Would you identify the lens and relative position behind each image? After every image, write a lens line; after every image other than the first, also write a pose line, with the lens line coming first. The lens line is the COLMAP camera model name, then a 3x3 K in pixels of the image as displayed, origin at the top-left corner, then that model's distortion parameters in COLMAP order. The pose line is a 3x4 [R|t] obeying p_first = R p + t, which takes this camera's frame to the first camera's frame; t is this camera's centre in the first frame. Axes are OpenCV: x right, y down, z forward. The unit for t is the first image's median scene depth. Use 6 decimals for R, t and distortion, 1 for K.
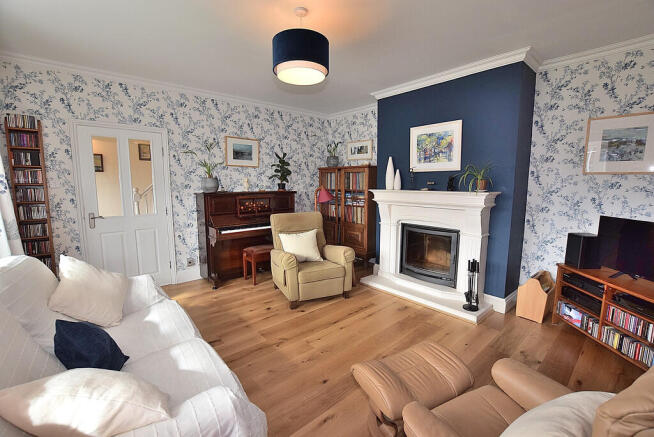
lens RADIAL K [[293.4, 0, 329.3], [0, 293.4, 217.2], [0, 0, 1]] dist [-0.001060, -0.000080]
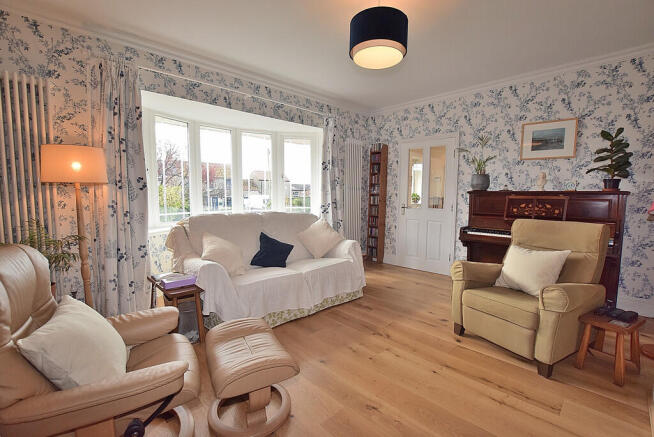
lens RADIAL K [[293.4, 0, 329.3], [0, 293.4, 217.2], [0, 0, 1]] dist [-0.001060, -0.000080]
pose [[0.060801, 0.084920, -0.994531, 0.542942], [-0.127496, 0.988873, 0.076642, -0.011428], [0.989974, 0.122139, 0.070951, 0.503270]]
